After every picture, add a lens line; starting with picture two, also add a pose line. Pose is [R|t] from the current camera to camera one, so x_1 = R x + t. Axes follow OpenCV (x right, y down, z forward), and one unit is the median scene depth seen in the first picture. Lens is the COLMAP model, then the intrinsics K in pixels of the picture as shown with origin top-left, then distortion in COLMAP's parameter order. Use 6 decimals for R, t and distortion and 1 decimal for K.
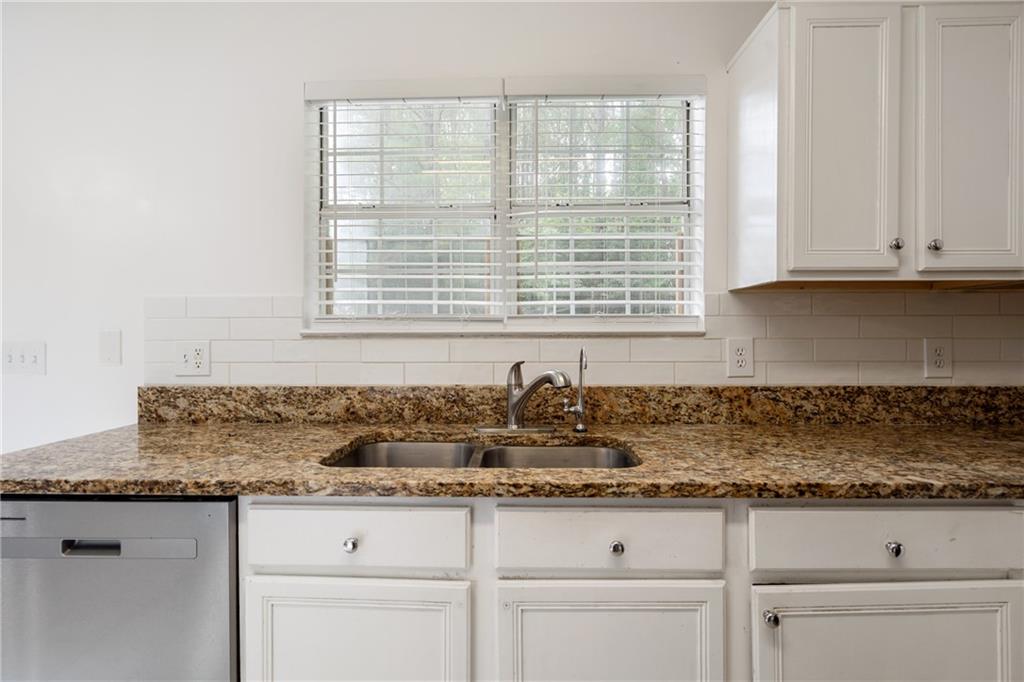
lens RADIAL K [[497.4, 0, 513.4], [0, 497.4, 337.1], [0, 0, 1]] dist [-0.003391, 0.000580]
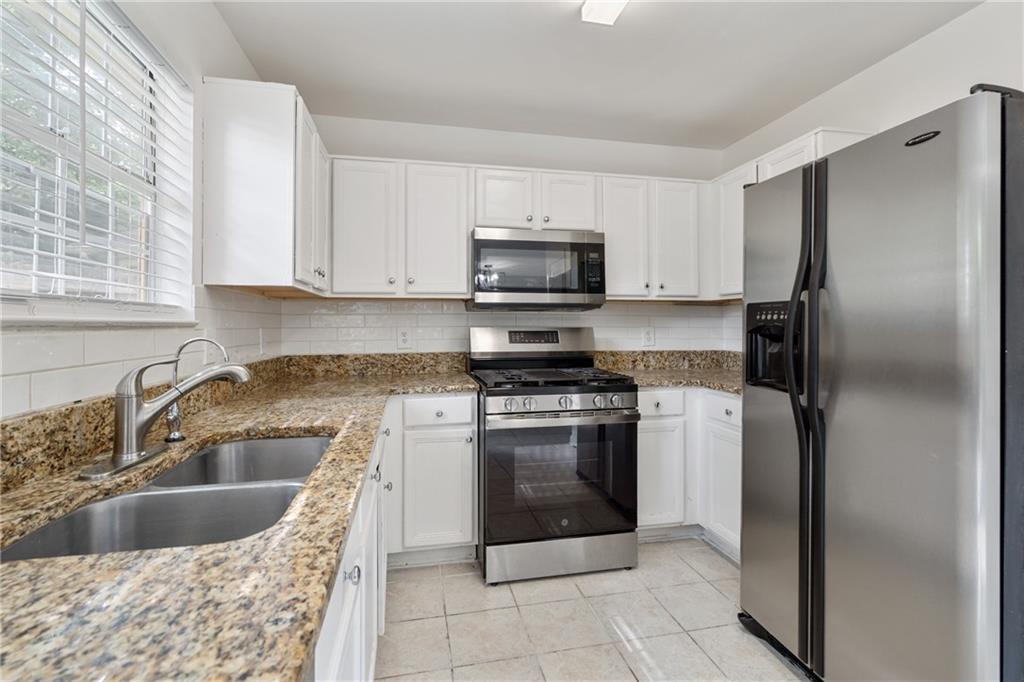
lens RADIAL K [[497.4, 0, 513.4], [0, 497.4, 337.1], [0, 0, 1]] dist [-0.003391, 0.000580]
pose [[-0.250548, -0.020643, 0.967884, -0.748764], [0.011237, 0.999643, 0.024230, 0.001813], [-0.968039, 0.016947, -0.250227, 0.607308]]
